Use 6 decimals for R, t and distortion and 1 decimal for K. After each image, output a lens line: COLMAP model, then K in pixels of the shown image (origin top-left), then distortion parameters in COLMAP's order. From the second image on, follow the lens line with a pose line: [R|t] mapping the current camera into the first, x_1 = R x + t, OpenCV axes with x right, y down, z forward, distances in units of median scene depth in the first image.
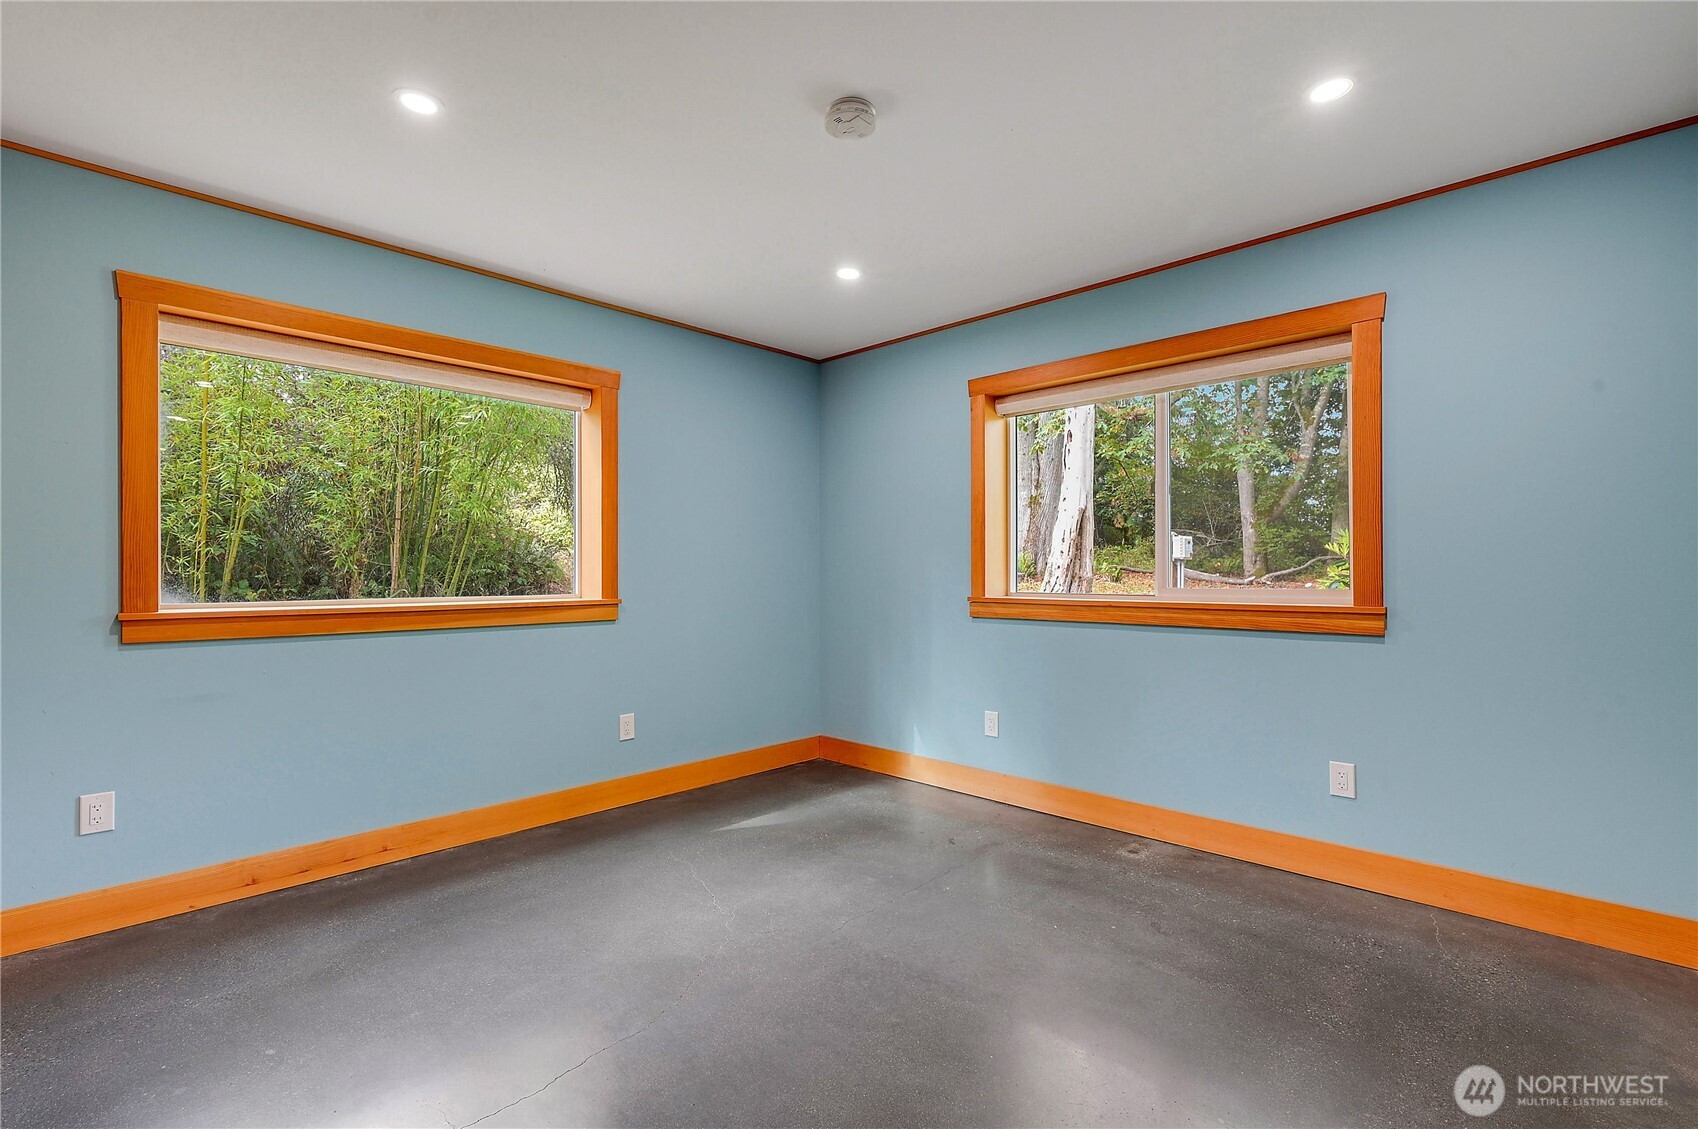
lens RADIAL K [[776.6, 0, 876.4], [0, 776.6, 577.8], [0, 0, 1]] dist [-0.001661, 0.002697]
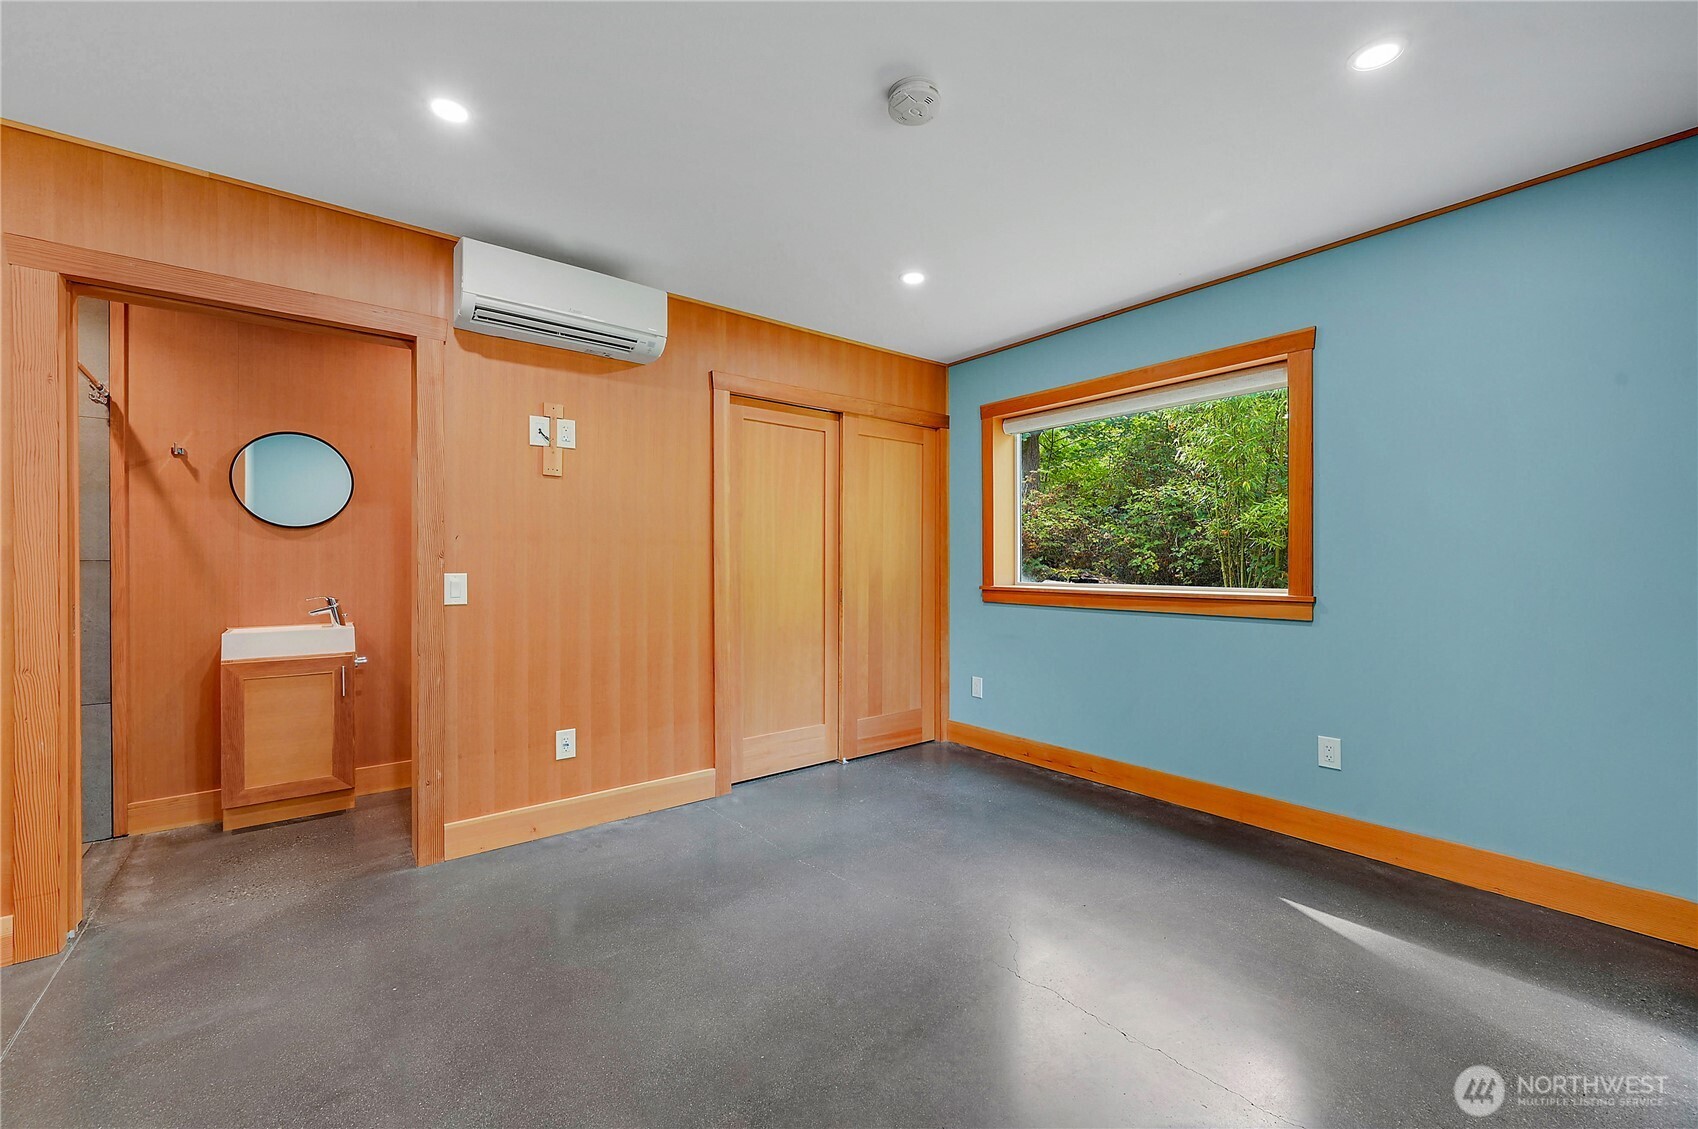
lens RADIAL K [[678.3, 0, 847.3], [0, 678.3, 565.0], [0, 0, 1]] dist [-0.000823, -0.000696]
pose [[-0.145940, 0.006496, -0.989272, 0.545411], [-0.009356, 0.999925, 0.007946, -0.009980], [0.989249, 0.010415, -0.145868, 0.694774]]
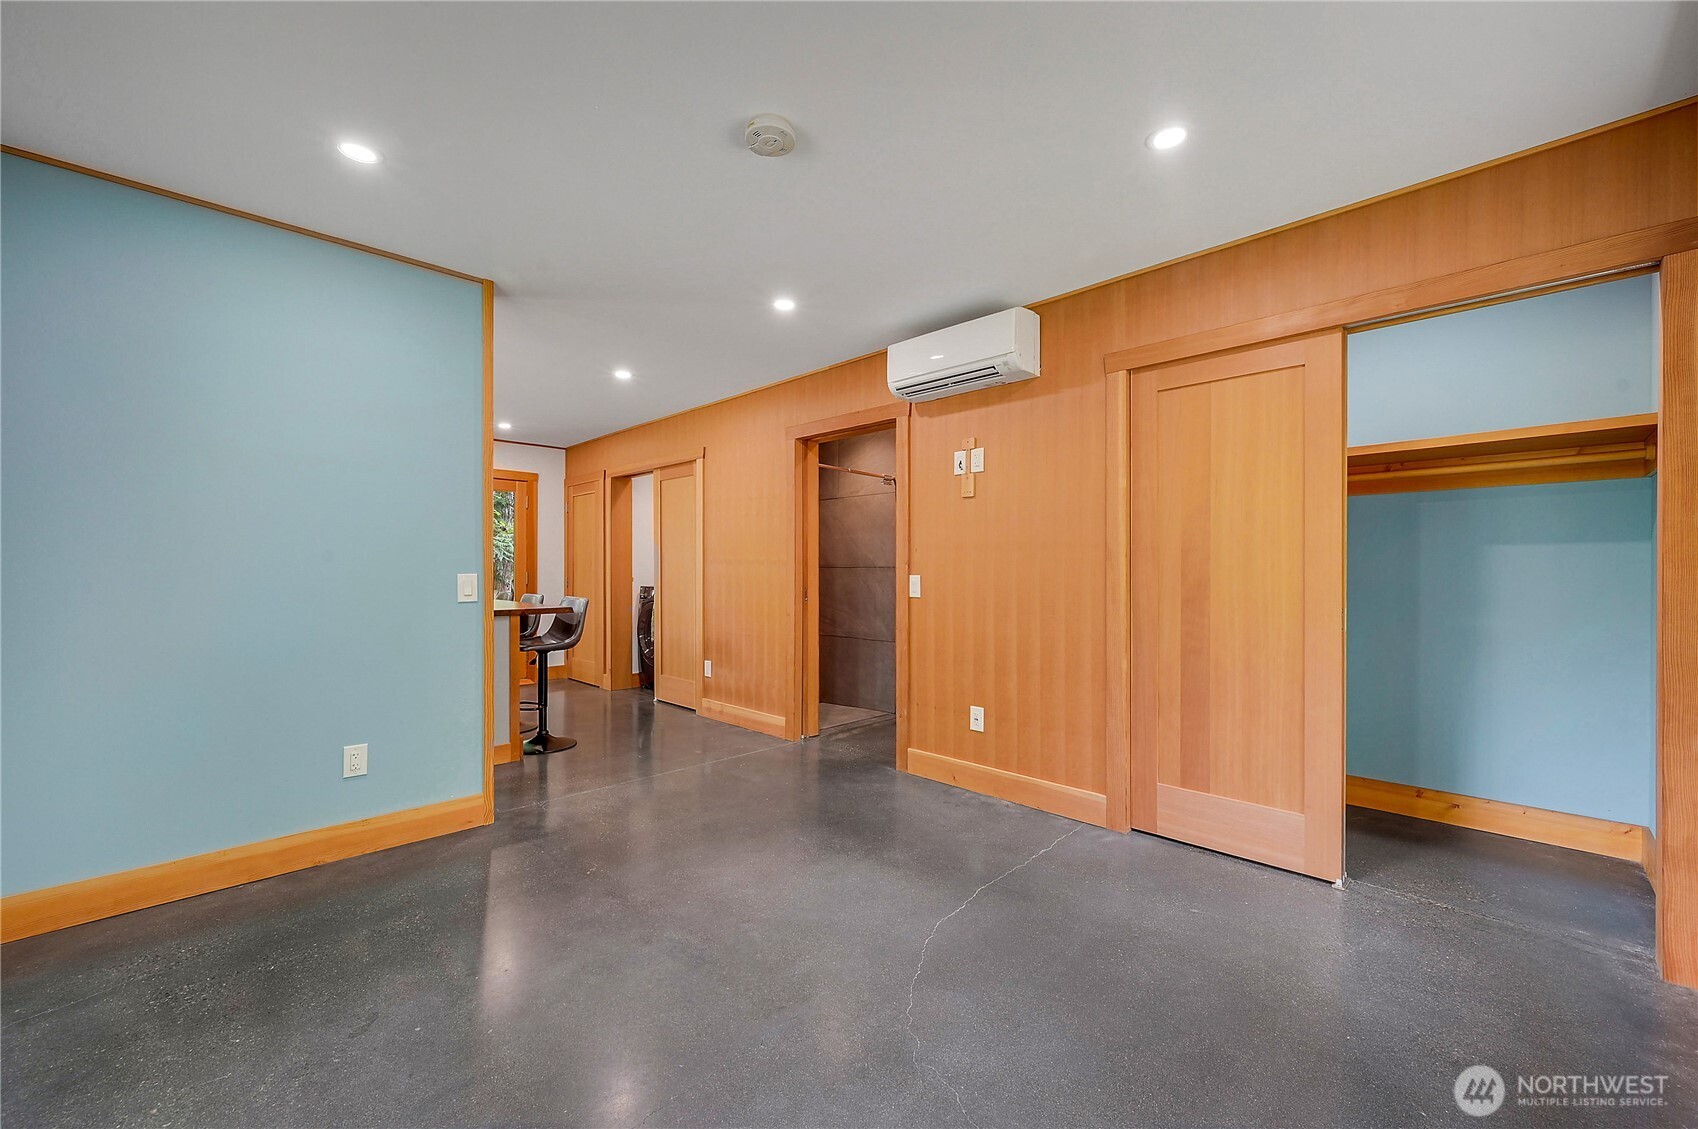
lens RADIAL K [[678.3, 0, 836.2], [0, 678.3, 575.2], [0, 0, 1]] dist [-0.000823, -0.000696]
pose [[-0.998844, 0.001254, 0.048052, -0.112494], [0.002142, 0.999828, 0.018431, -0.011380], [-0.048021, 0.018513, -0.998675, 1.278424]]
